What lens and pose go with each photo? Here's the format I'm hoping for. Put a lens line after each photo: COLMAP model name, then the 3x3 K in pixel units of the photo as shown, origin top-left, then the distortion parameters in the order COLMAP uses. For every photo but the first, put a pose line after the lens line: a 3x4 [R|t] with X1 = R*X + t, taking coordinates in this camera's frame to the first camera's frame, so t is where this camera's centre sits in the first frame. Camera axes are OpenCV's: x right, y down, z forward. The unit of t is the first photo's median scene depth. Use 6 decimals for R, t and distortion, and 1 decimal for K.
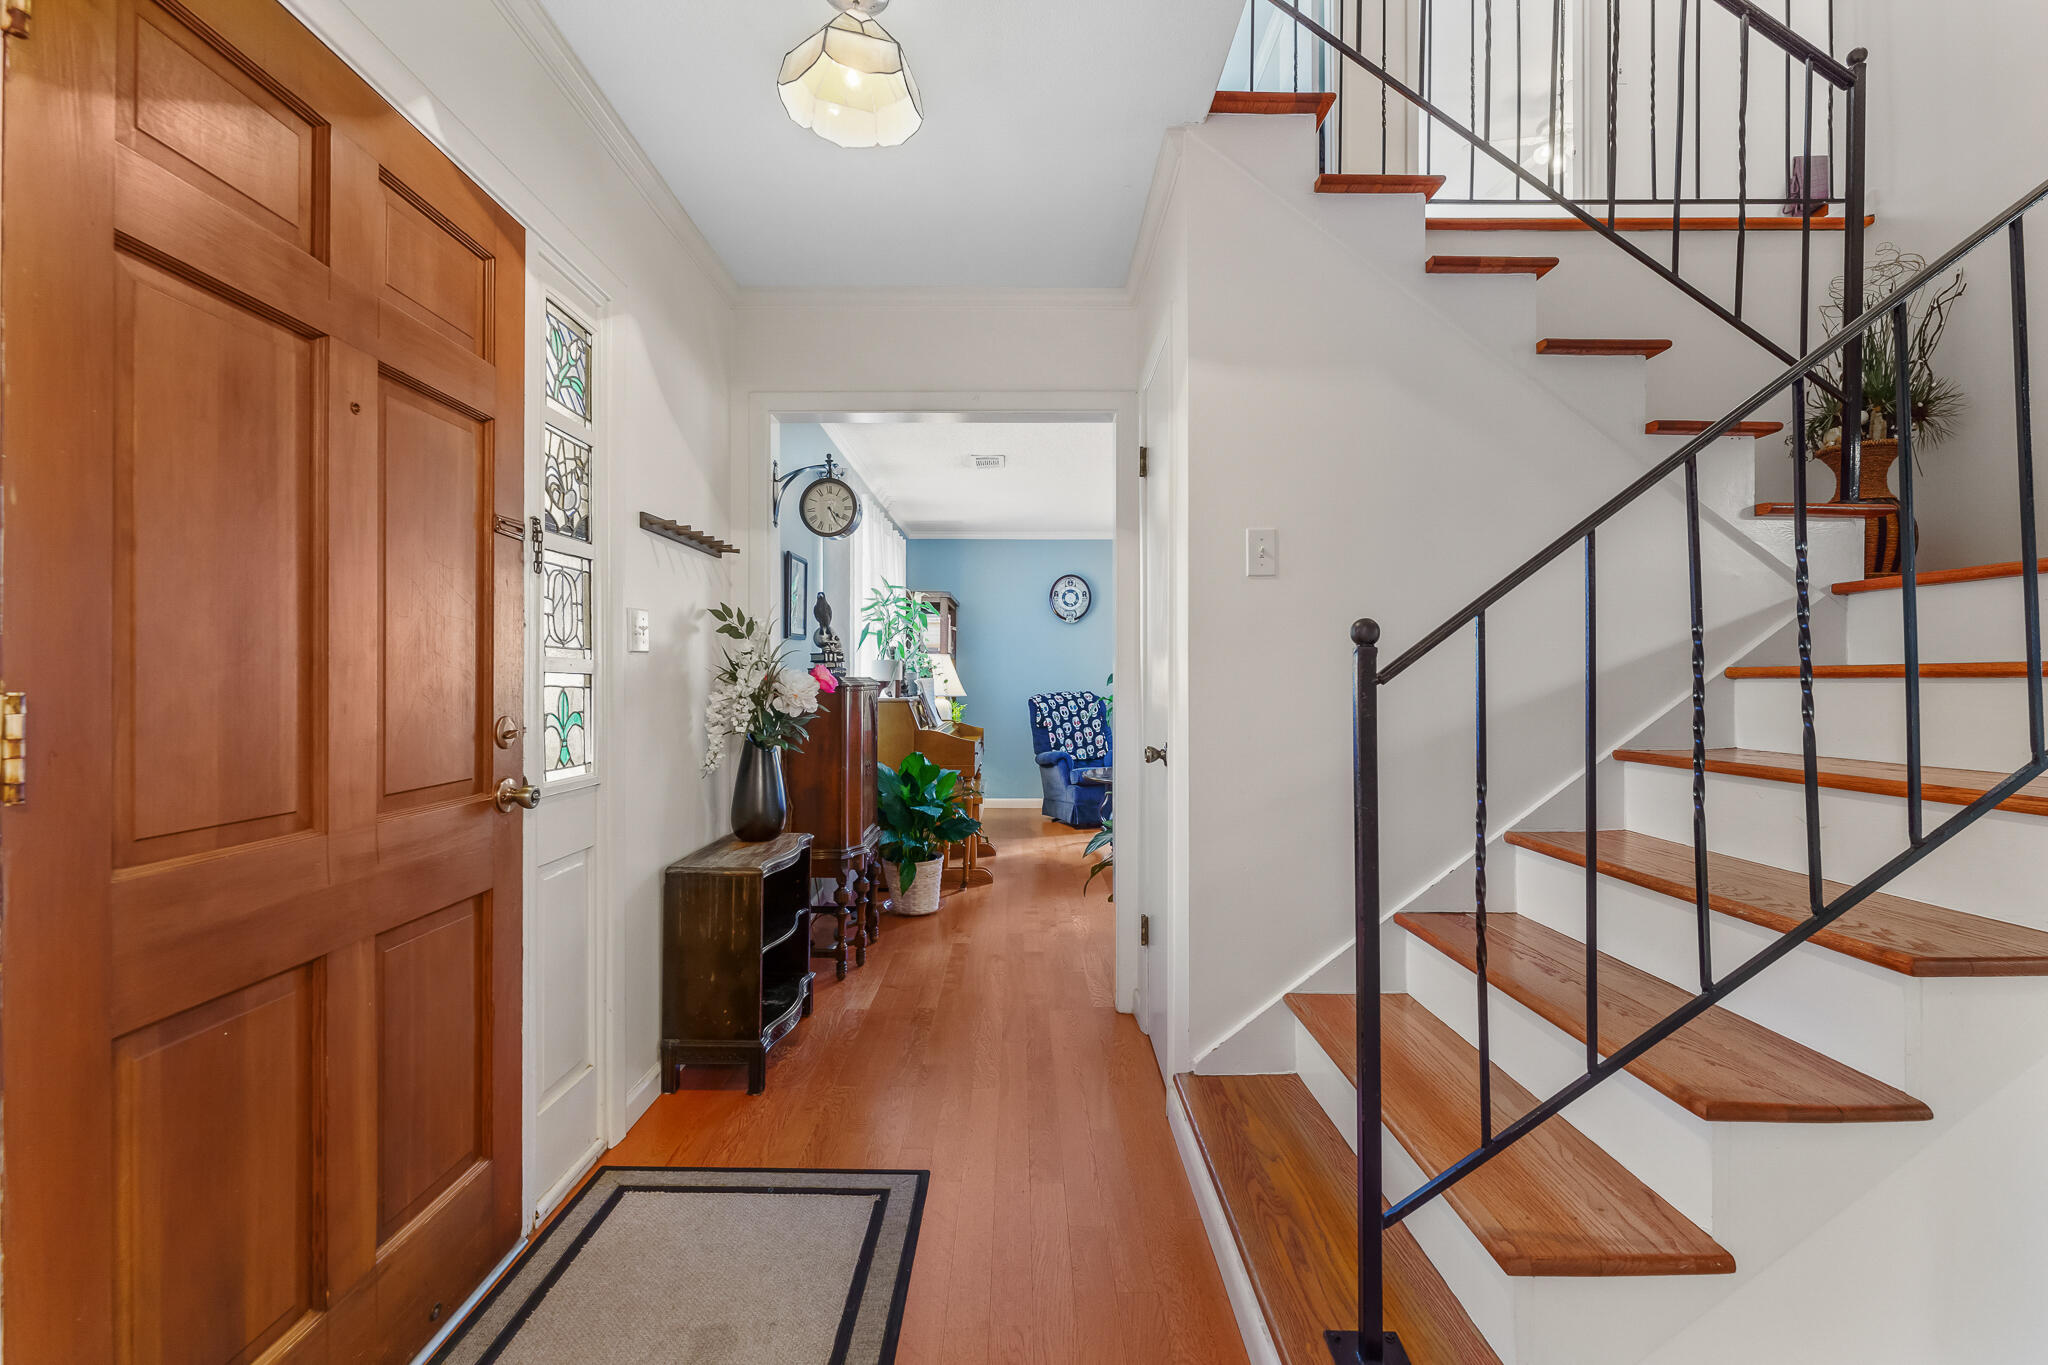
lens RADIAL K [[871.4, 0, 1024.5], [0, 871.4, 683.5], [0, 0, 1]] dist [-0.000026, 0.000161]
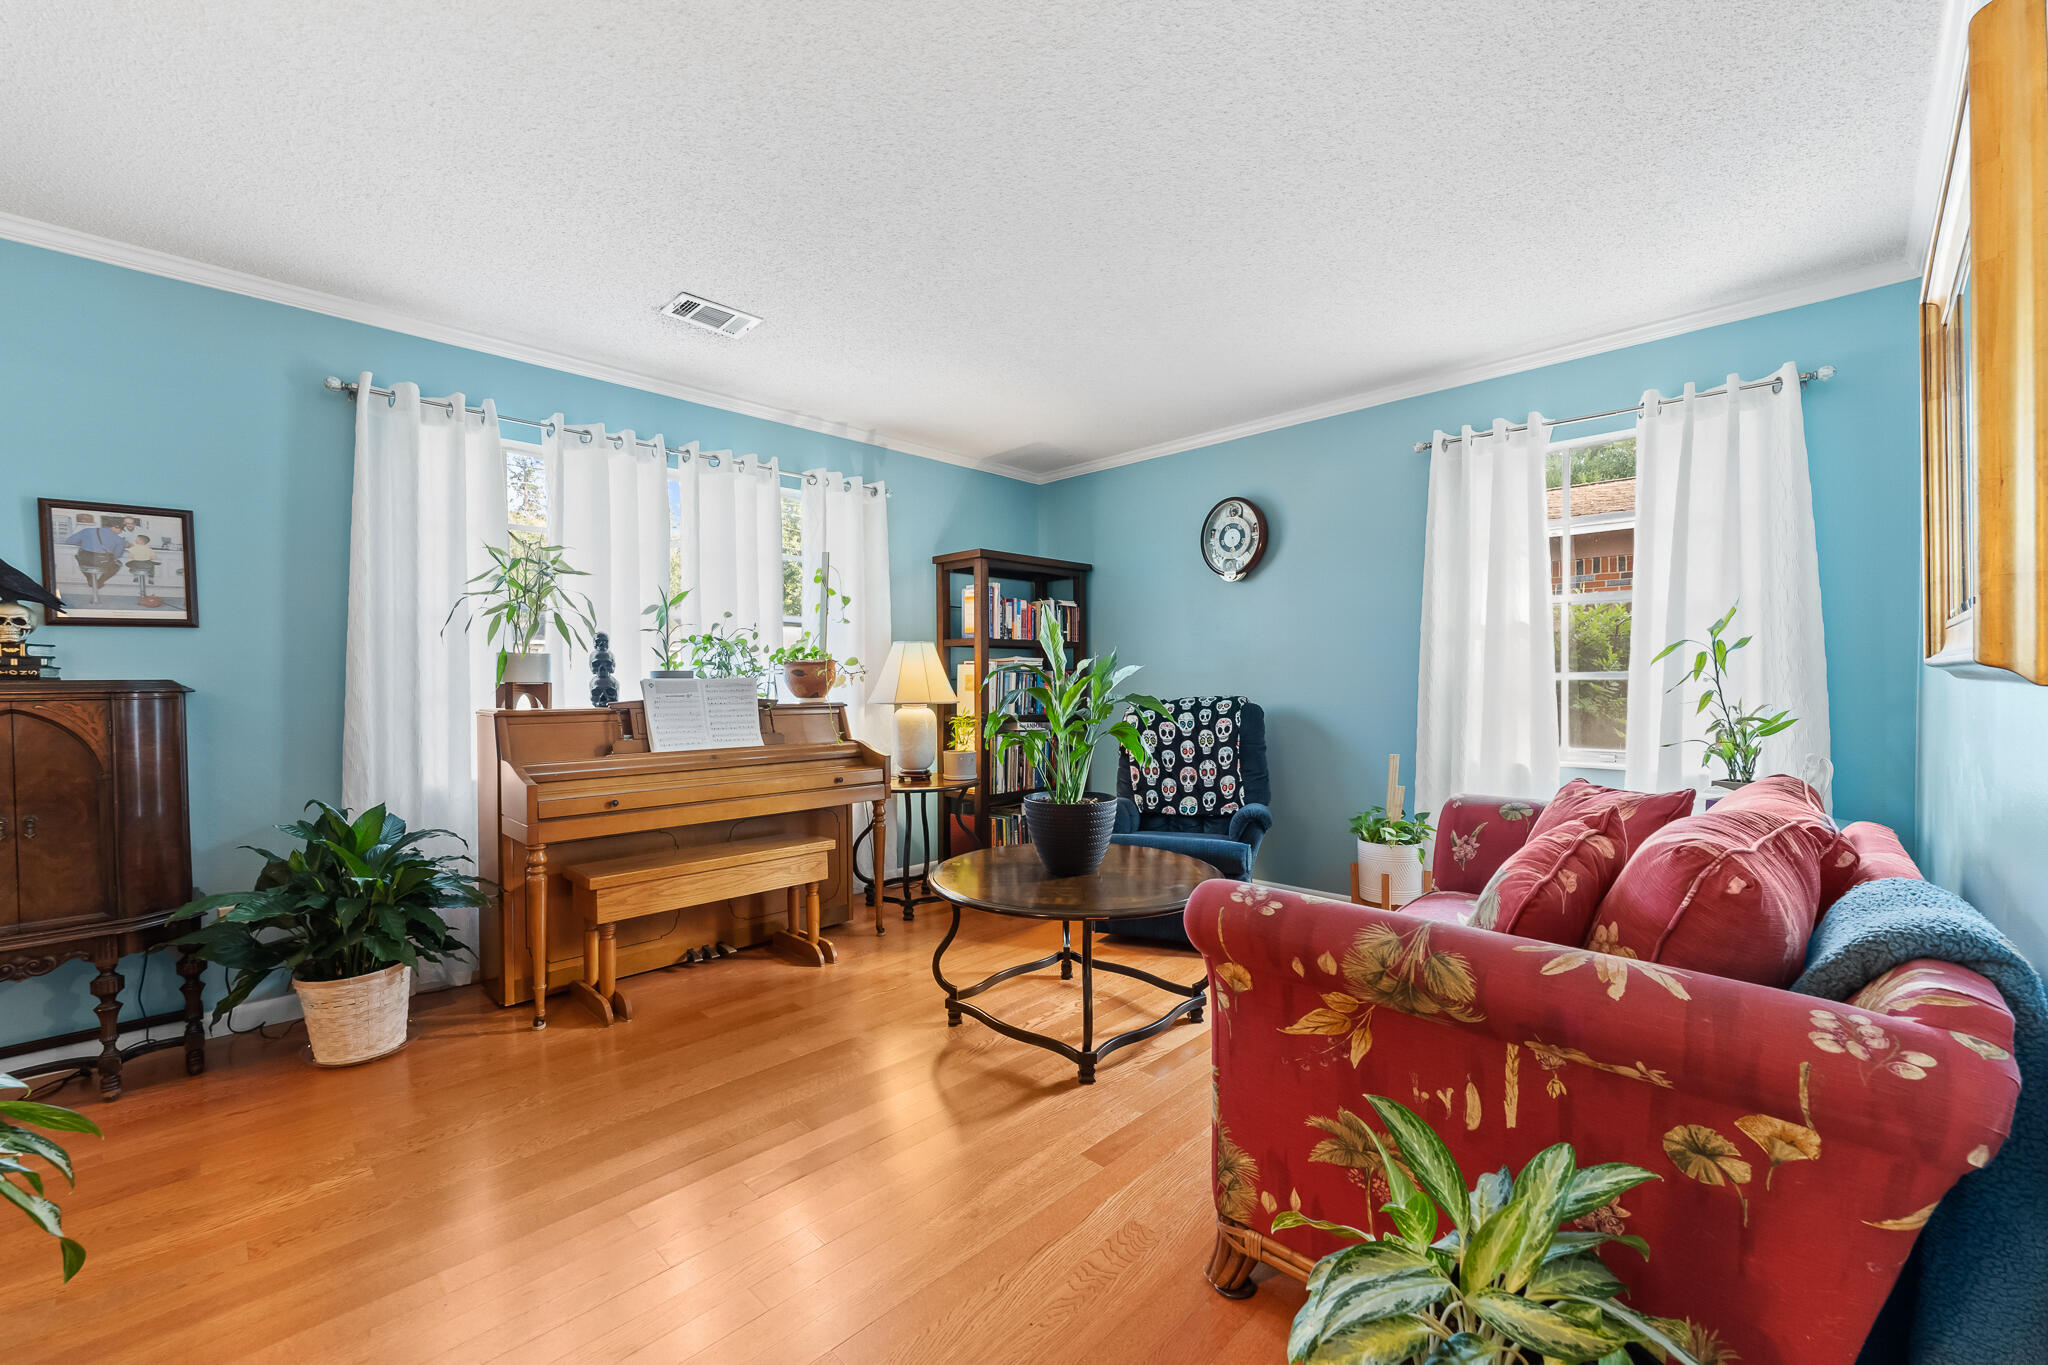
lens RADIAL K [[826.5, 0, 1016.4], [0, 826.5, 682.6], [0, 0, 1]] dist [0.006123, -0.001756]
pose [[0.696822, -0.001817, -0.717242, 0.951285], [0.003340, 0.999994, 0.000711, -0.002496], [0.717236, -0.002891, 0.696824, 1.367746]]
